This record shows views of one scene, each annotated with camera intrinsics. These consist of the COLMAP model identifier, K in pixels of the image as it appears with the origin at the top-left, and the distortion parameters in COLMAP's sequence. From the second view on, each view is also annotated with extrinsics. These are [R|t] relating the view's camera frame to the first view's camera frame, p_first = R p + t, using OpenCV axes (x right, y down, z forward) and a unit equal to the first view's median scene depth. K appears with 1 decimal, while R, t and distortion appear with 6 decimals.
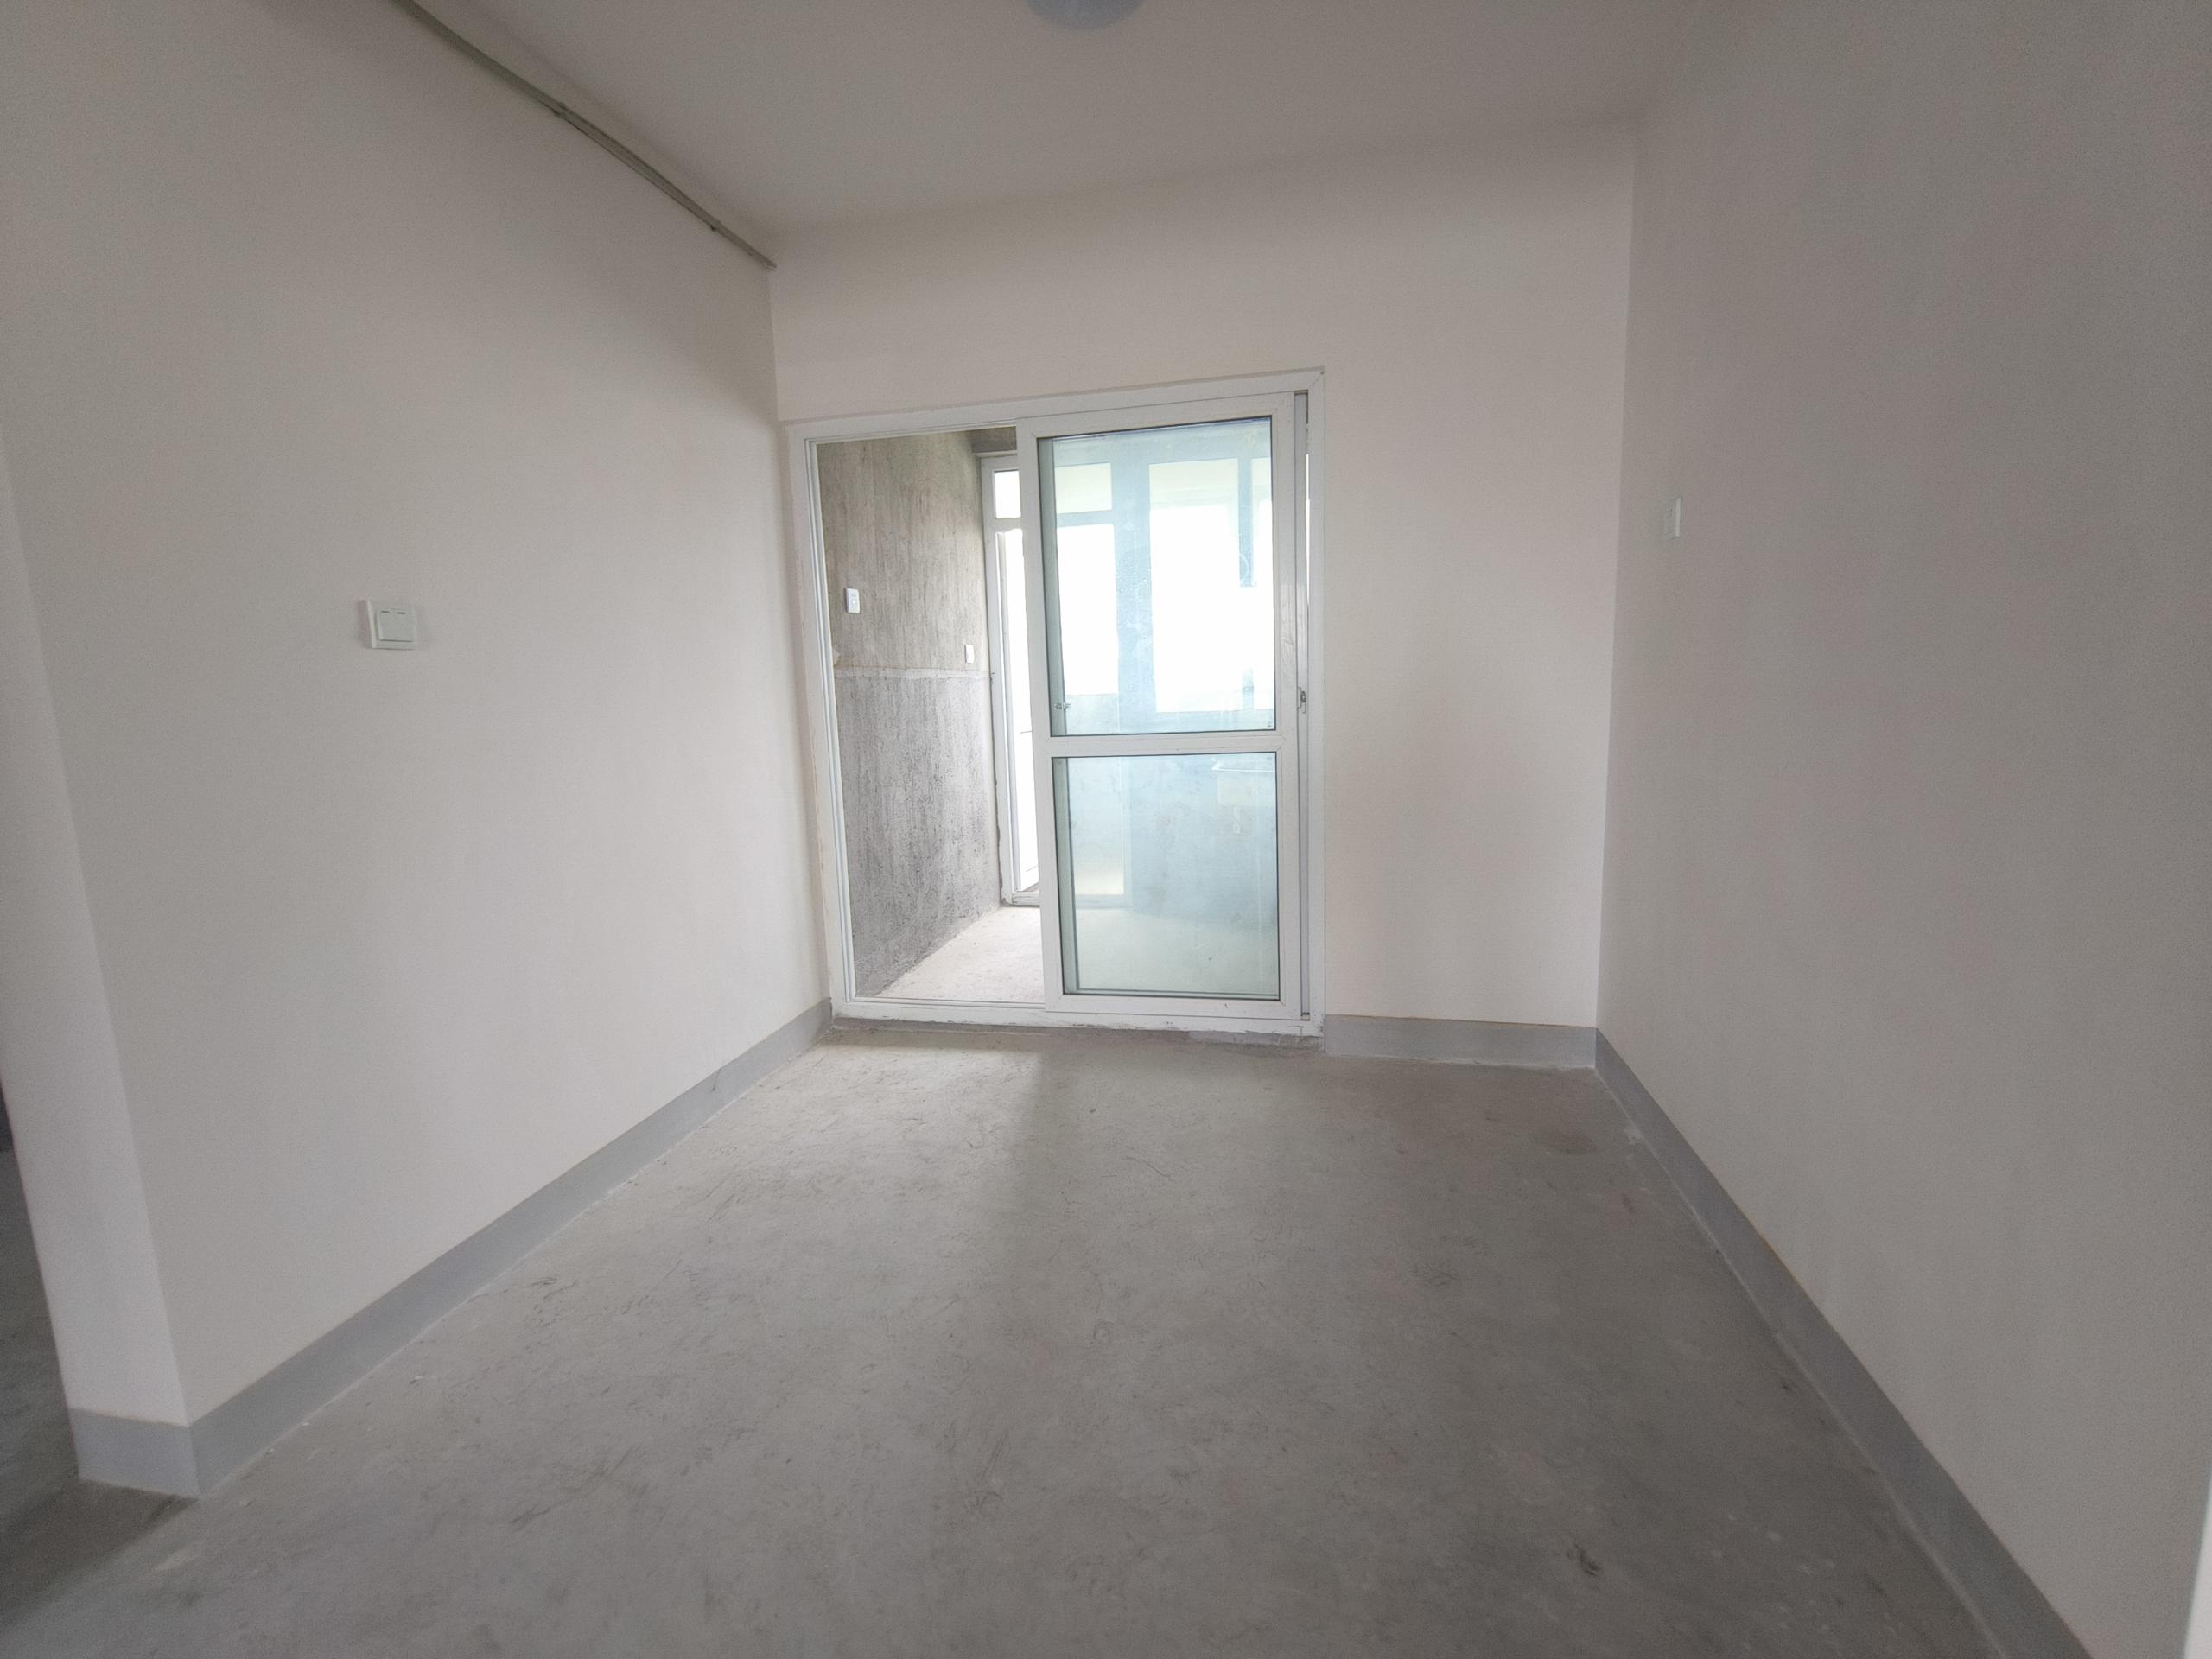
lens RADIAL K [[961.7, 0, 1106.0], [0, 961.7, 829.5], [0, 0, 1]] dist [0.000101, -0.000054]
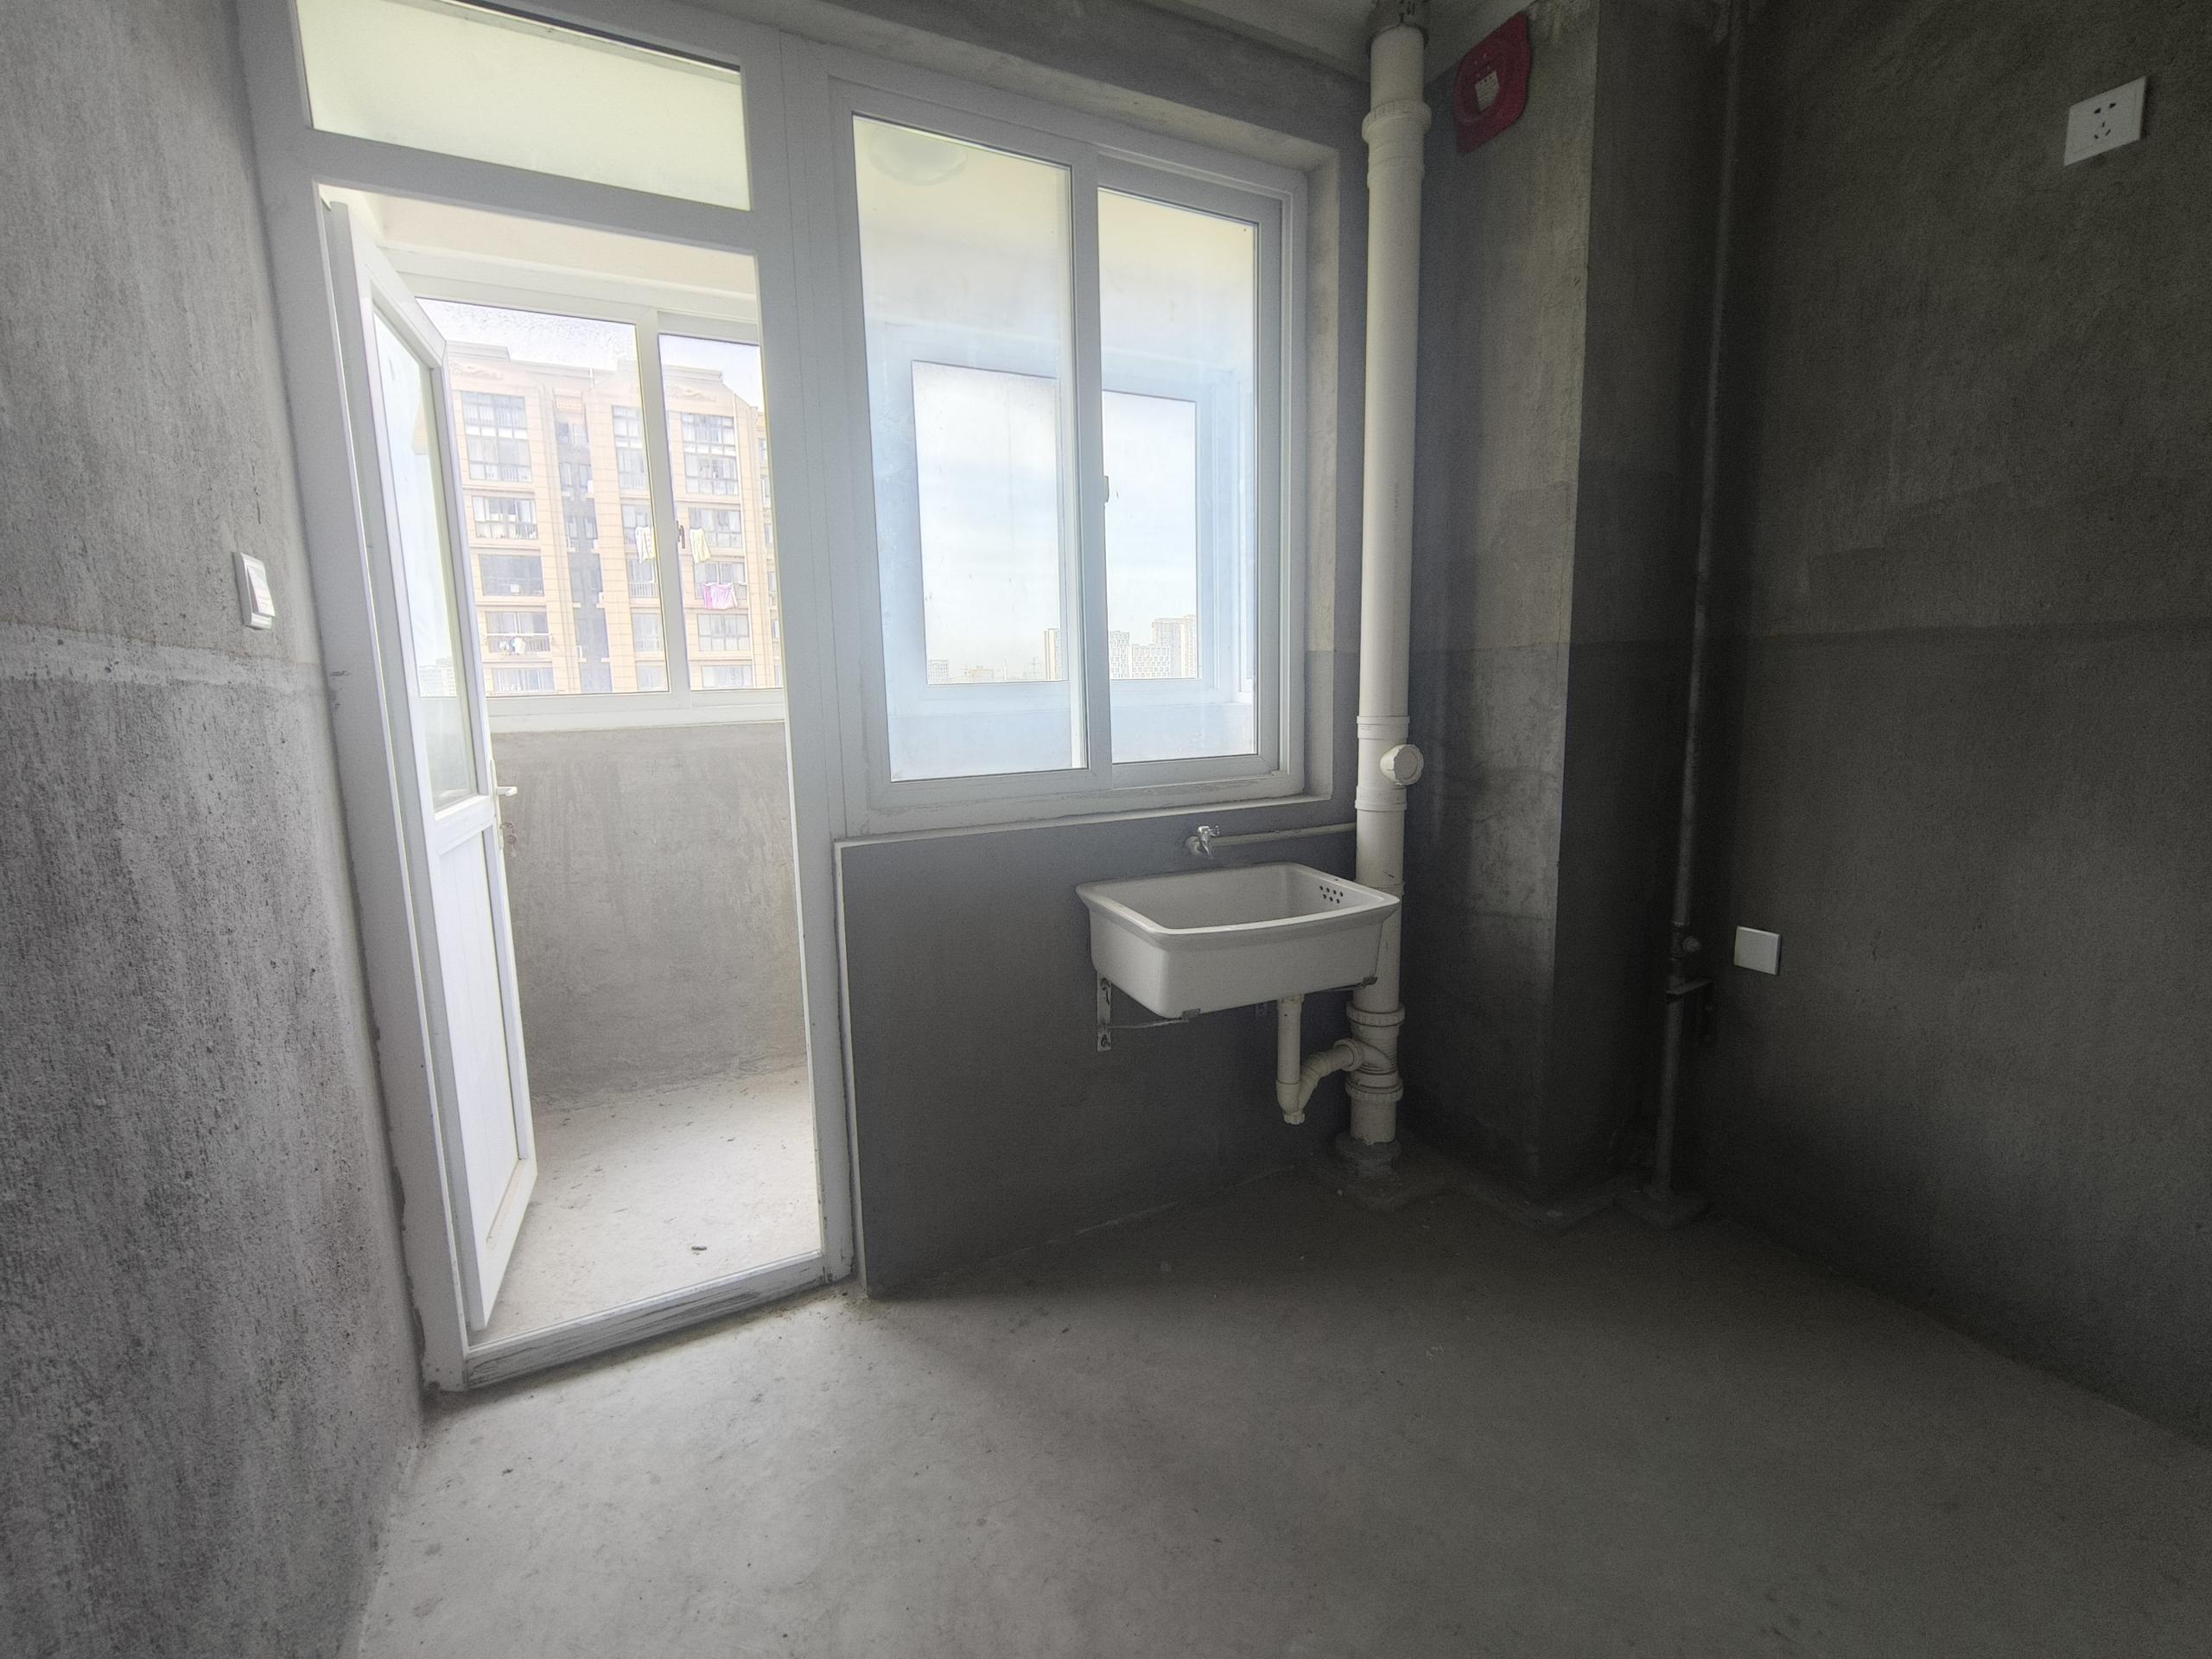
lens RADIAL K [[961.7, 0, 1106.0], [0, 961.7, 829.5], [0, 0, 1]] dist [0.000101, -0.000054]
pose [[0.769560, -0.076819, 0.633937, -0.135105], [0.090855, 0.995810, 0.010377, -0.103433], [-0.632078, 0.049611, 0.773315, 0.669361]]
